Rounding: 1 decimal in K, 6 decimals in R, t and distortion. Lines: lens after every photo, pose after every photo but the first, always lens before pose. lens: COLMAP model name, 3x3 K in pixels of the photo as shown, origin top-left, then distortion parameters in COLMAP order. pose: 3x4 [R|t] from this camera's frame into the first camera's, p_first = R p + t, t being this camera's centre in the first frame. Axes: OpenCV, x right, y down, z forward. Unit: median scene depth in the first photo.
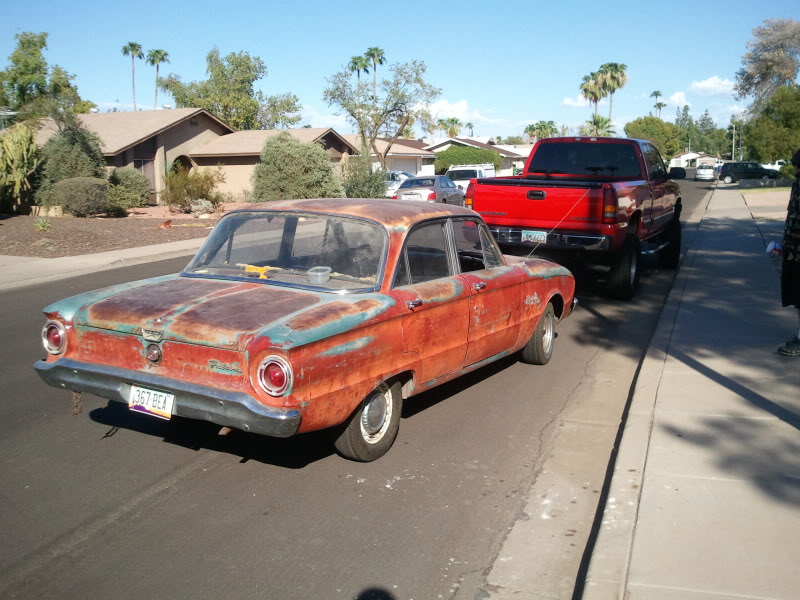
lens RADIAL K [[859.2, 0, 400.0], [0, 859.2, 300.0], [0, 0, 1]] dist [0.046672, -0.186358]
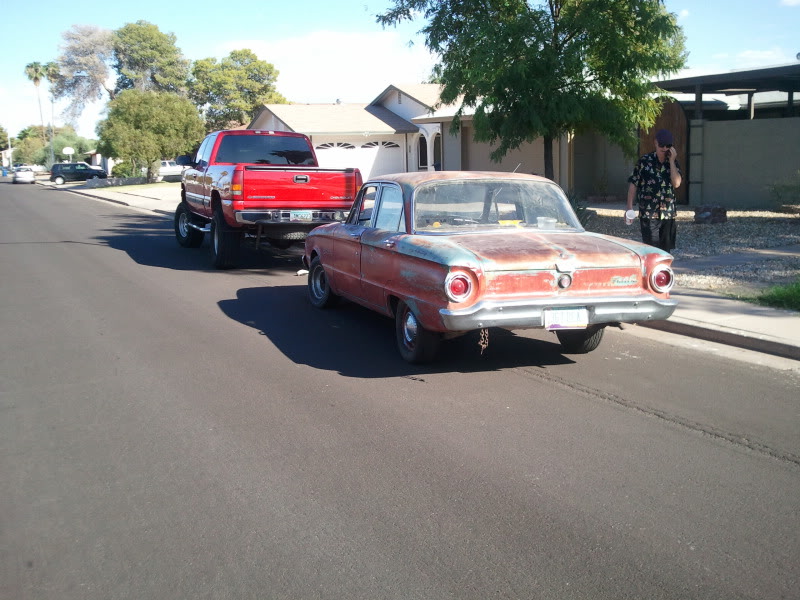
lens RADIAL K [[859.2, 0, 400.0], [0, 859.2, 300.0], [0, 0, 1]] dist [0.046672, -0.186358]
pose [[0.694108, -0.130722, 0.707902, -0.573144], [0.133486, 0.989692, 0.051874, -0.004494], [-0.707387, 0.058489, 0.704403, 0.107687]]
